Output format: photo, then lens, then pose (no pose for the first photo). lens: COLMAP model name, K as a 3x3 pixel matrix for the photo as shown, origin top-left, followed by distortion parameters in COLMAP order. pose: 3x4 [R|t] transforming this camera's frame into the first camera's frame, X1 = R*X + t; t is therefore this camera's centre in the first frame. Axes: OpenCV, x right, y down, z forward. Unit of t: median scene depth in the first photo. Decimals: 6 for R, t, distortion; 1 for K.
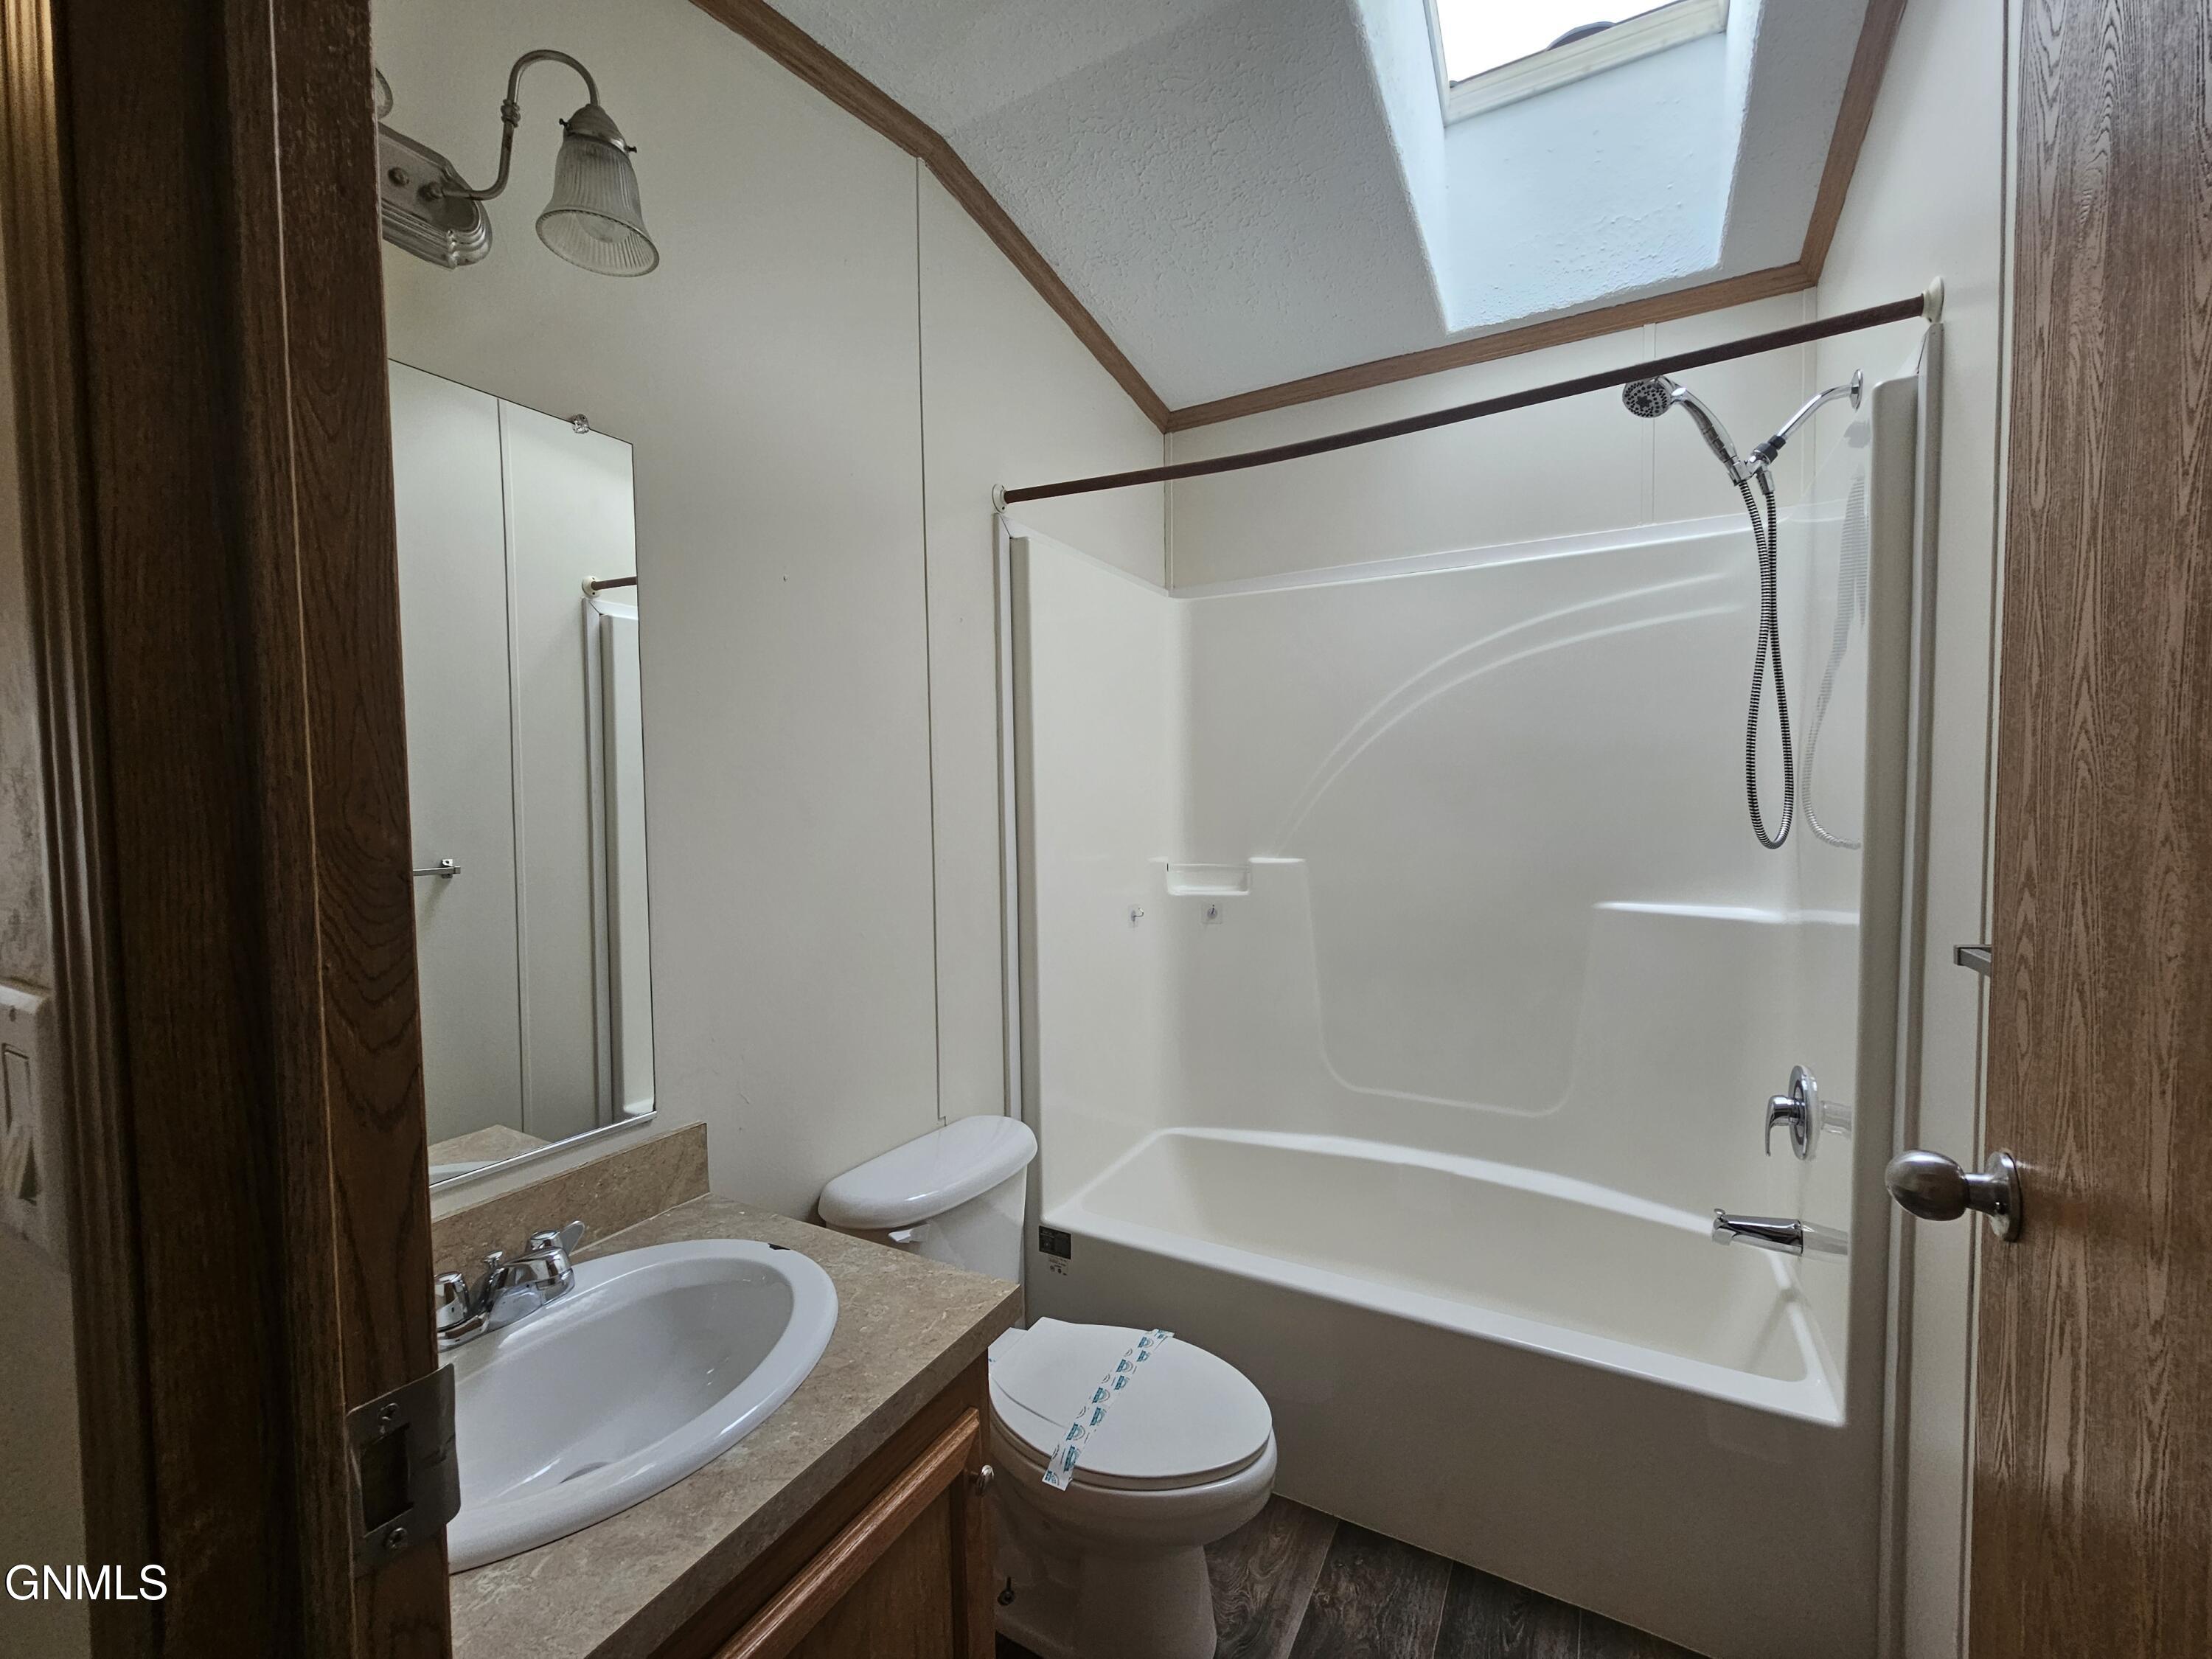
lens RADIAL K [[896.3, 0, 1117.4], [0, 896.3, 831.2], [0, 0, 1]] dist [-0.005437, -0.000354]
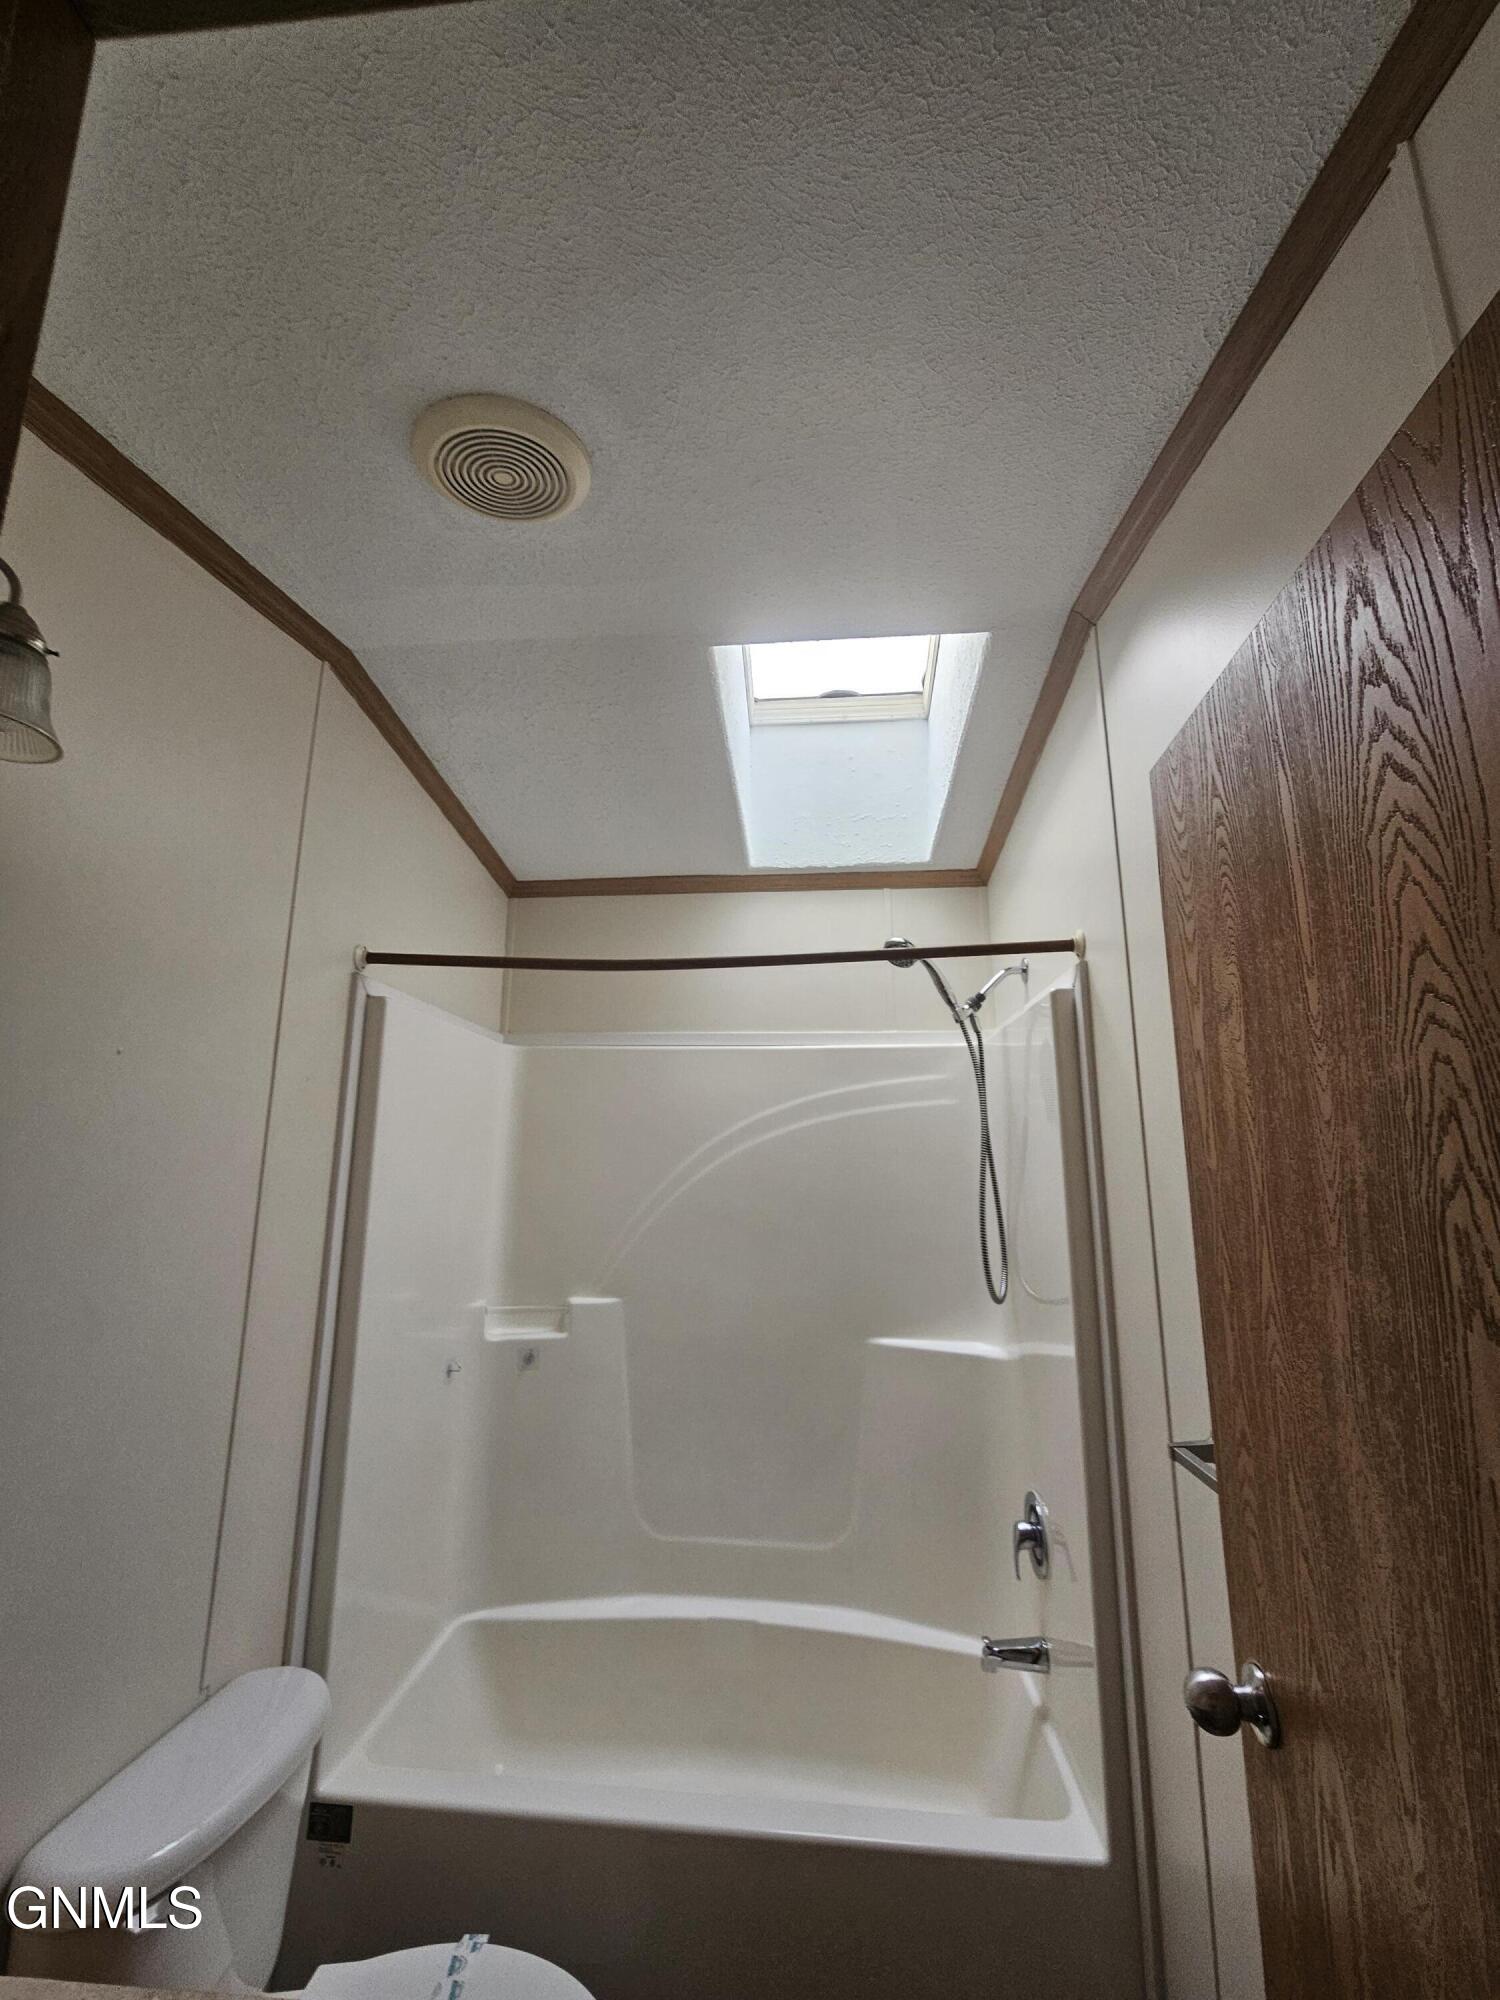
lens RADIAL K [[810.4, 0, 743.7], [0, 810.4, 1003.7], [0, 0, 1]] dist [-0.005437, -0.000354]
pose [[0.919665, 0.099813, 0.379808, -0.088390], [-0.002298, 0.968511, -0.248961, -0.107005], [-0.392698, 0.228088, 0.890935, 0.011241]]
